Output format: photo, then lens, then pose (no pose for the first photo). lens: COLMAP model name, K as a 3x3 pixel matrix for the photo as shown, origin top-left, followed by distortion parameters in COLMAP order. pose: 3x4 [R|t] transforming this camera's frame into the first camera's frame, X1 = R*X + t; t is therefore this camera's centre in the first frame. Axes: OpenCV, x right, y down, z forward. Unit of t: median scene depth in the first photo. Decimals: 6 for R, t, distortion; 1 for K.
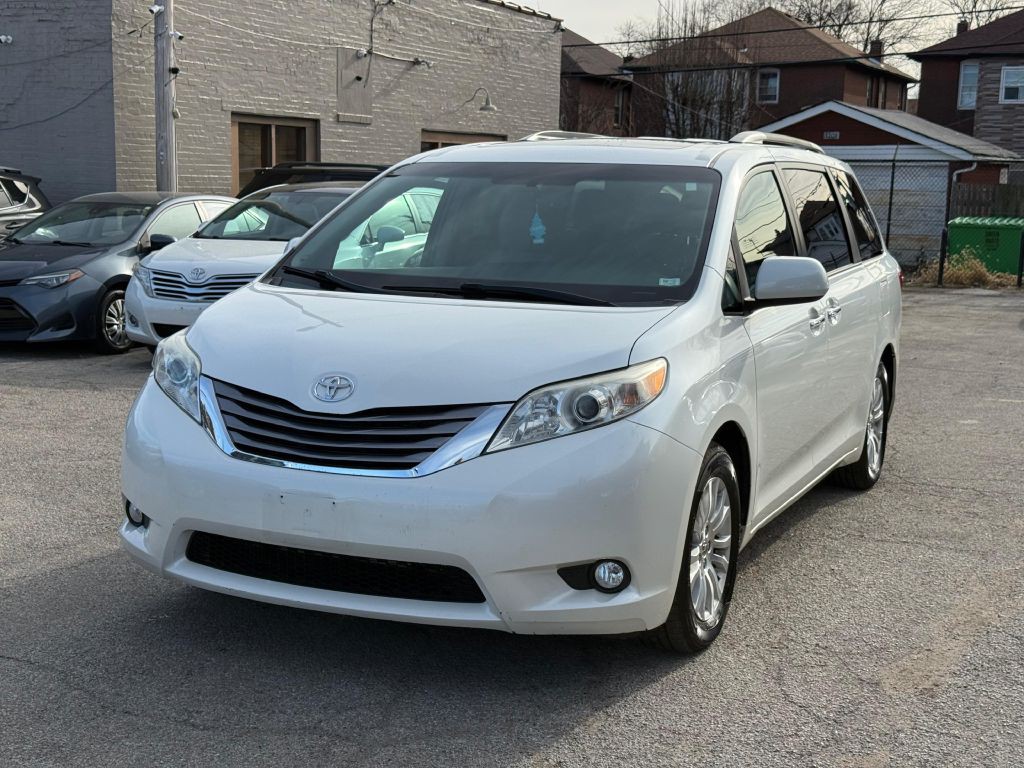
lens RADIAL K [[1408.8, 0, 513.6], [0, 1408.8, 401.6], [0, 0, 1]] dist [0.197371, -0.460690]
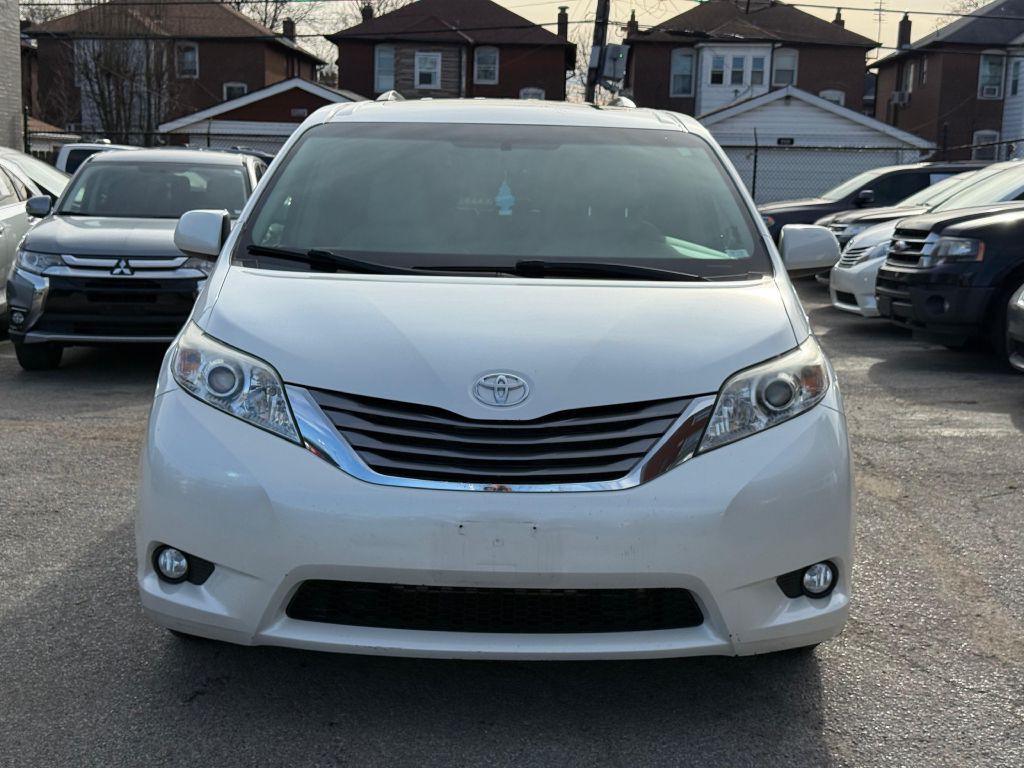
lens RADIAL K [[1408.8, 0, 513.6], [0, 1408.8, 401.6], [0, 0, 1]] dist [0.197371, -0.460690]
pose [[0.912127, -0.063041, 0.405030, -0.369057], [0.057107, 0.998010, 0.026729, -0.019650], [-0.405909, -0.001250, 0.913913, 0.197113]]
